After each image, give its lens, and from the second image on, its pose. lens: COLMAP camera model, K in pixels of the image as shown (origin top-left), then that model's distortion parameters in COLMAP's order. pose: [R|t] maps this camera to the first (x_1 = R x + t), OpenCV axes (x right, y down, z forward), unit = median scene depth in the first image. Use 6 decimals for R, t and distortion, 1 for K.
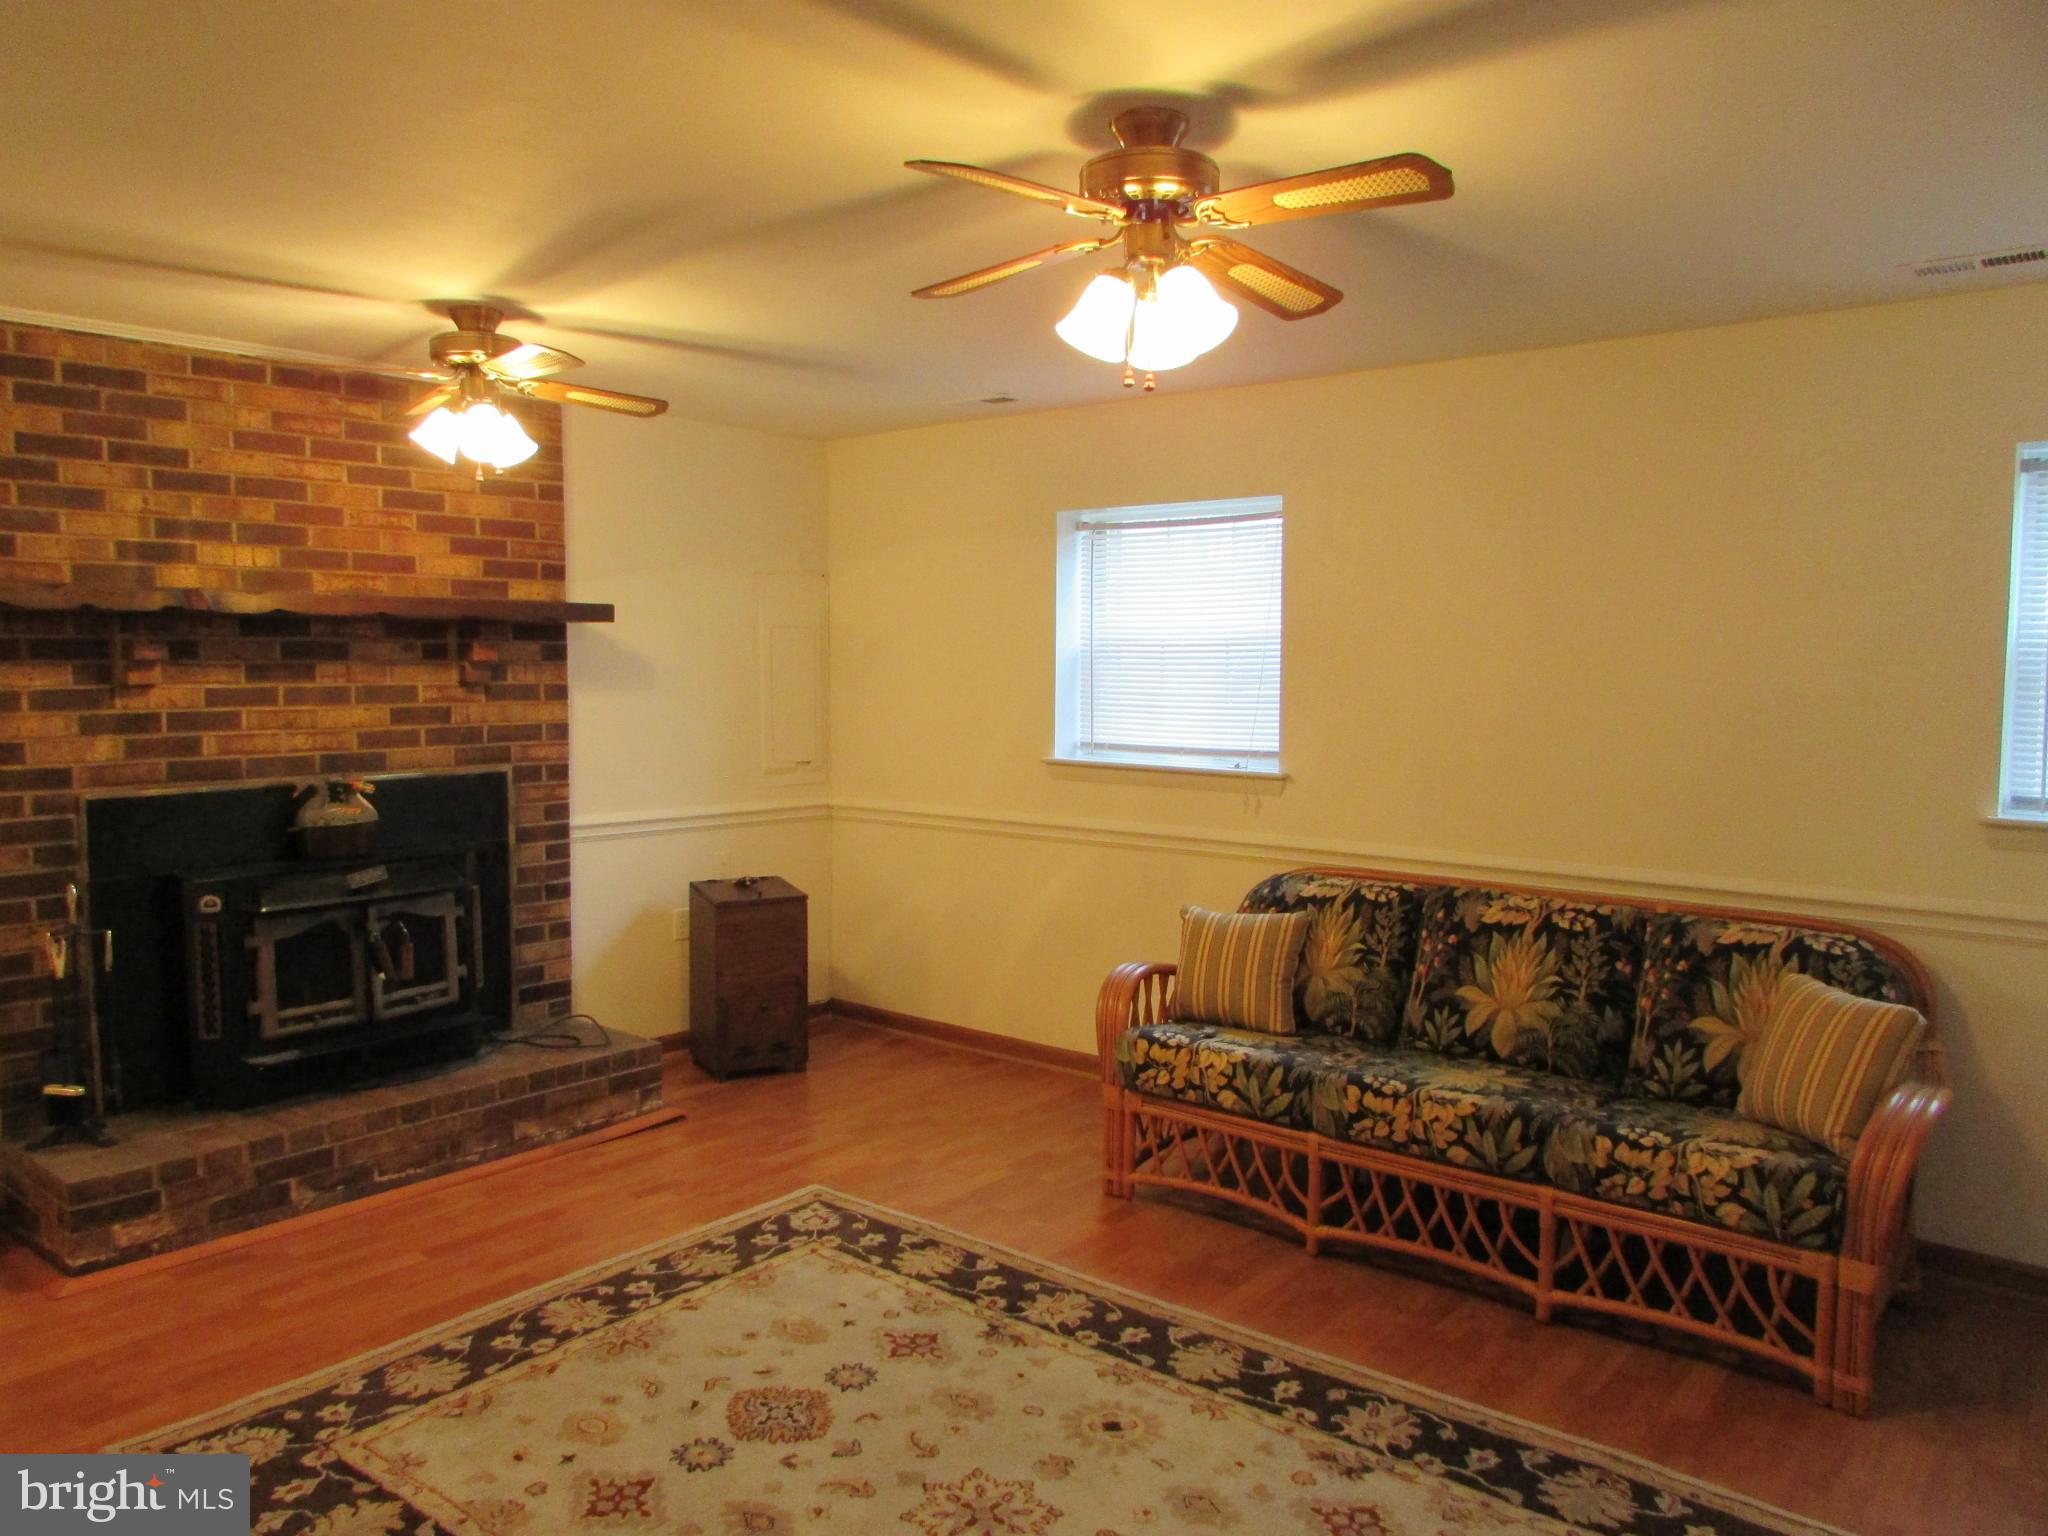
lens RADIAL K [[1495.9, 0, 1024.0], [0, 1495.9, 768.0], [0, 0, 1]] dist [-0.027249, 0.035484]
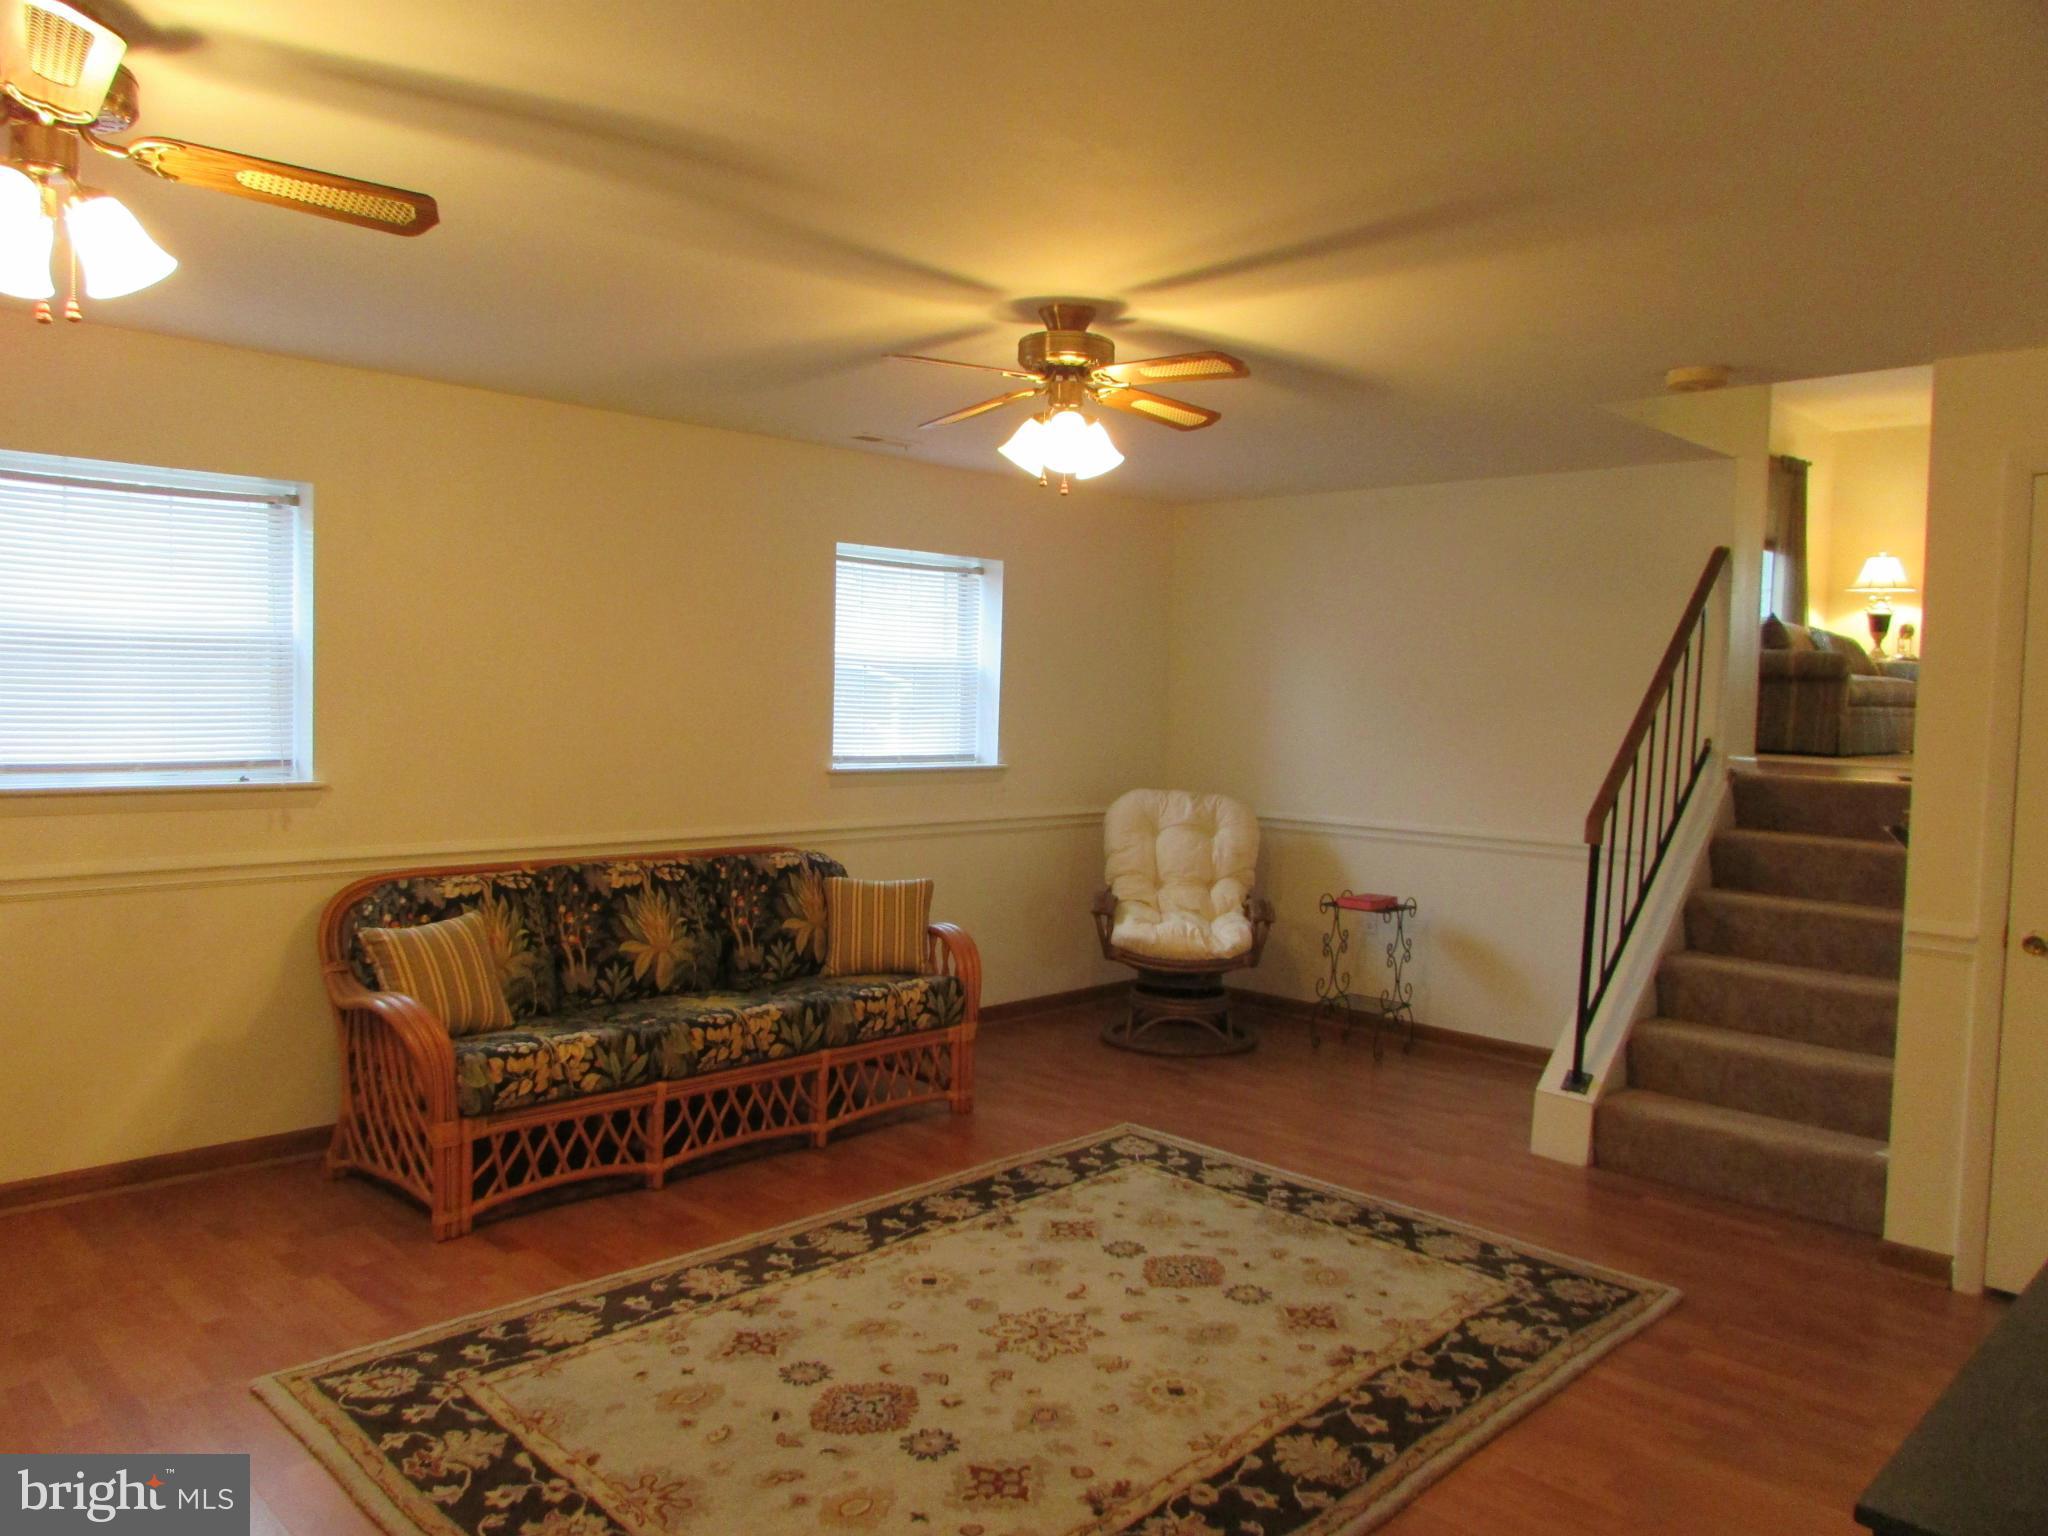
lens RADIAL K [[1465.5, 0, 1024.0], [0, 1465.5, 768.0], [0, 0, 1]] dist [-0.035624, 0.001482]
pose [[0.080913, -0.062117, 0.994784, -0.900950], [0.042535, 0.997362, 0.058818, -0.051897], [-0.995813, 0.037554, 0.083342, 0.626250]]
